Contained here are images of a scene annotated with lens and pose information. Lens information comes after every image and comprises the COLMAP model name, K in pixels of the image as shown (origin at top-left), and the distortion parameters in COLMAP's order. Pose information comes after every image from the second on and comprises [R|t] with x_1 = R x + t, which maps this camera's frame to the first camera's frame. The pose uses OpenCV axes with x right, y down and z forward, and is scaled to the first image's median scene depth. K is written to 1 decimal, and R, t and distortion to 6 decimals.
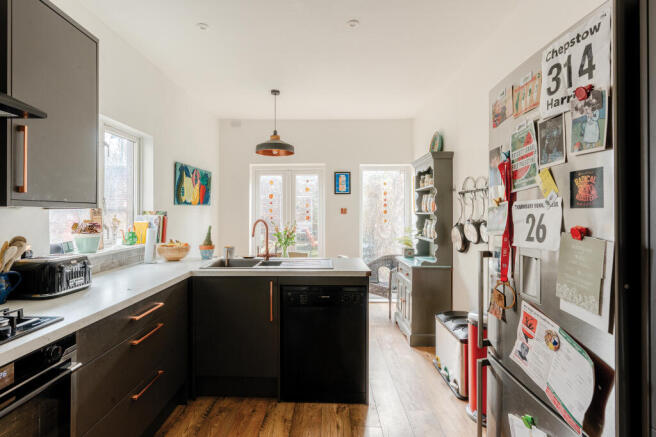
lens RADIAL K [[312.3, 0, 326.7], [0, 312.3, 215.4], [0, 0, 1]] dist [-0.010674, 0.000013]
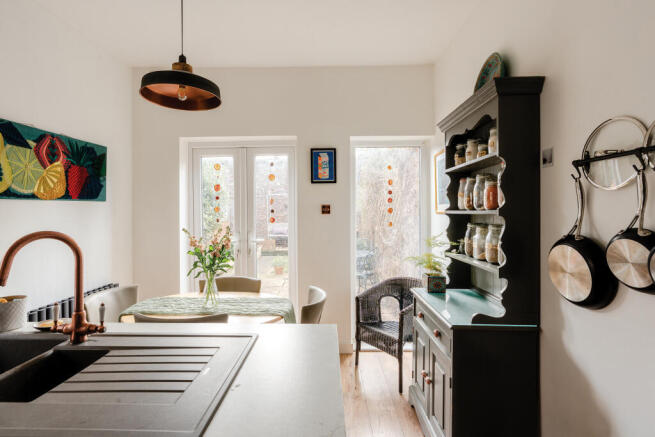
lens RADIAL K [[311.1, 0, 327.4], [0, 311.1, 213.4], [0, 0, 1]] dist [-0.026631, 0.000071]
pose [[0.999985, -0.005142, -0.001873, 0.069619], [0.005132, 0.999973, -0.005249, -0.002888], [0.001900, 0.005239, 0.999984, 0.428805]]
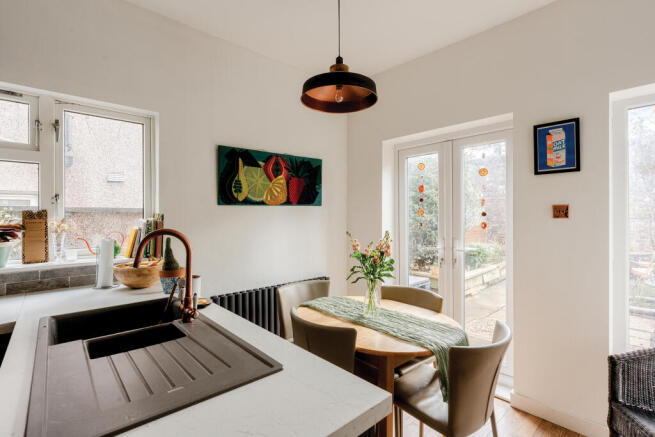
lens RADIAL K [[311.9, 0, 326.2], [0, 311.9, 215.4], [0, 0, 1]] dist [-0.010674, 0.000013]
pose [[0.680950, -0.003076, -0.732324, 0.175544], [-0.005945, 0.999935, -0.009728, -0.003029], [0.732306, 0.010978, 0.680887, 0.557378]]
